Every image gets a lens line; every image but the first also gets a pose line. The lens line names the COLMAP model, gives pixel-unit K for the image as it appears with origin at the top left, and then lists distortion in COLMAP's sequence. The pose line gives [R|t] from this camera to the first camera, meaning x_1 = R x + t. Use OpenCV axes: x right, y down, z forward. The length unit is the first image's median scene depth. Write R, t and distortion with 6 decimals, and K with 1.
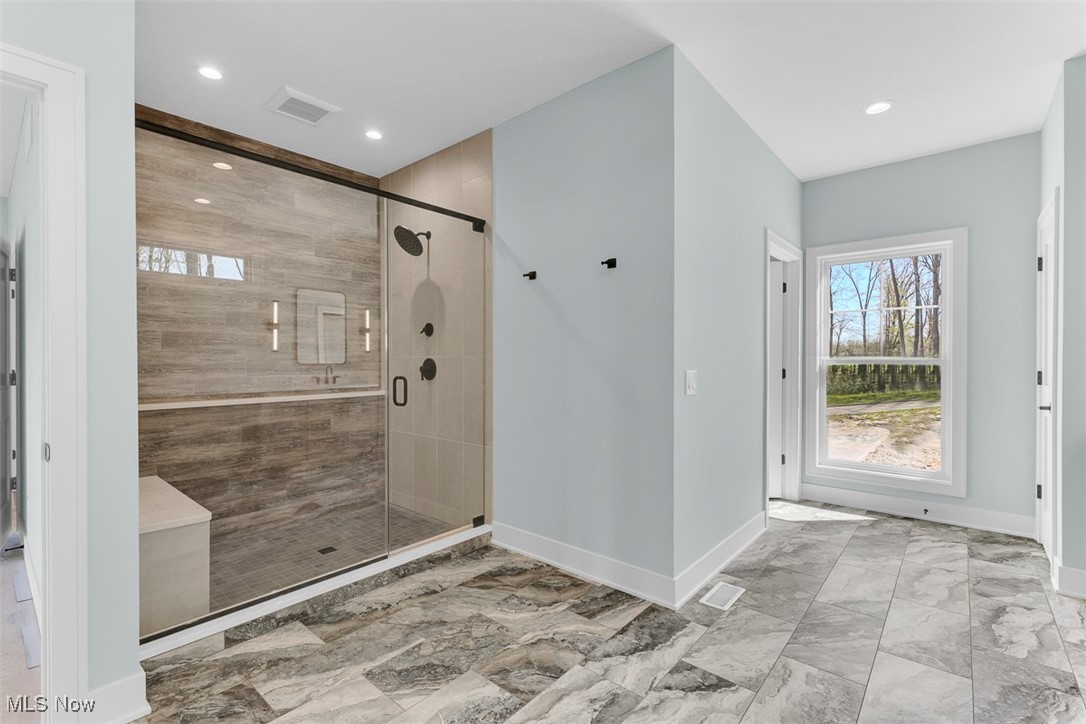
lens RADIAL K [[484.2, 0, 546.4], [0, 484.2, 359.3], [0, 0, 1]] dist [0.005958, -0.002686]
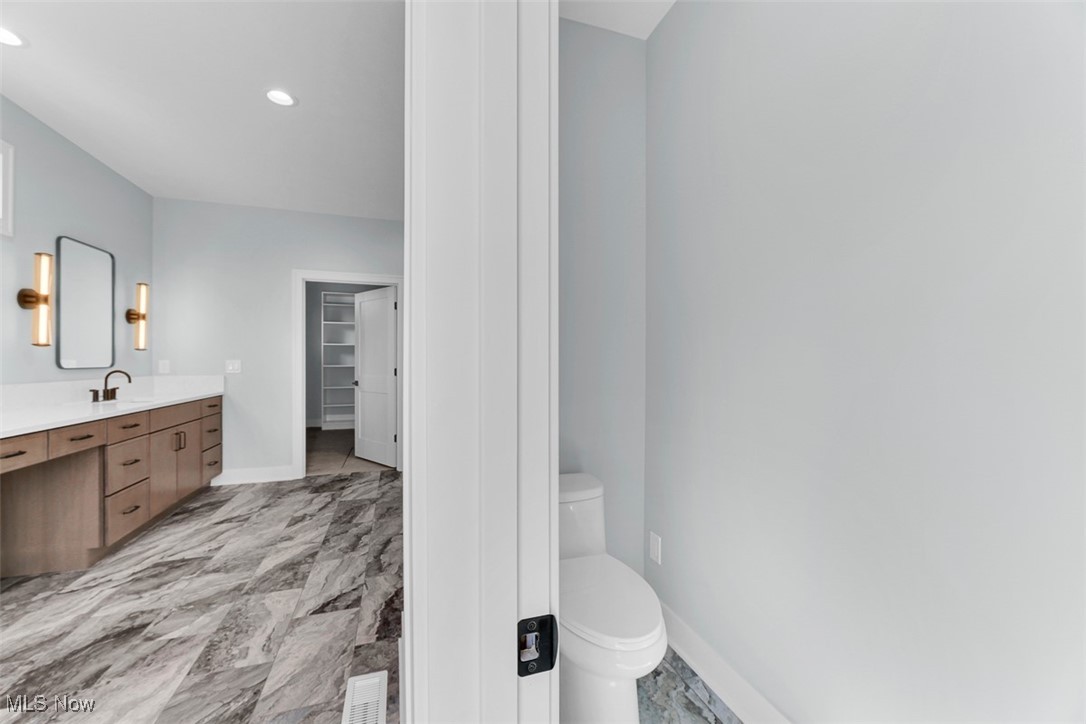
lens RADIAL K [[432.9, 0, 543.8], [0, 432.9, 359.6], [0, 0, 1]] dist [-0.003401, -0.000061]
pose [[-0.512709, 0.002116, -0.858560, 0.811438], [-0.001112, 0.999994, 0.003129, -0.002440], [0.858562, 0.002559, -0.512704, 1.634511]]
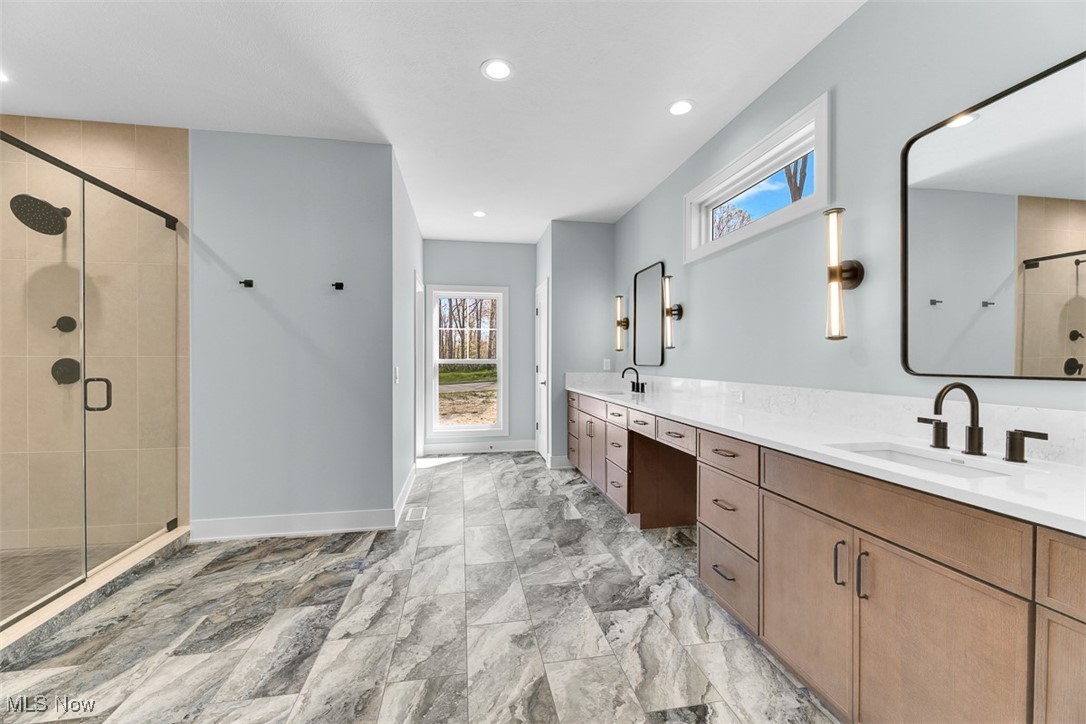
lens RADIAL K [[432.9, 0, 536.7], [0, 432.9, 361.9], [0, 0, 1]] dist [-0.003401, -0.000061]
pose [[0.636972, -0.002952, 0.770882, -0.475793], [0.001654, 0.999996, 0.002462, 0.005599], [-0.770885, -0.000293, 0.636974, -0.171774]]
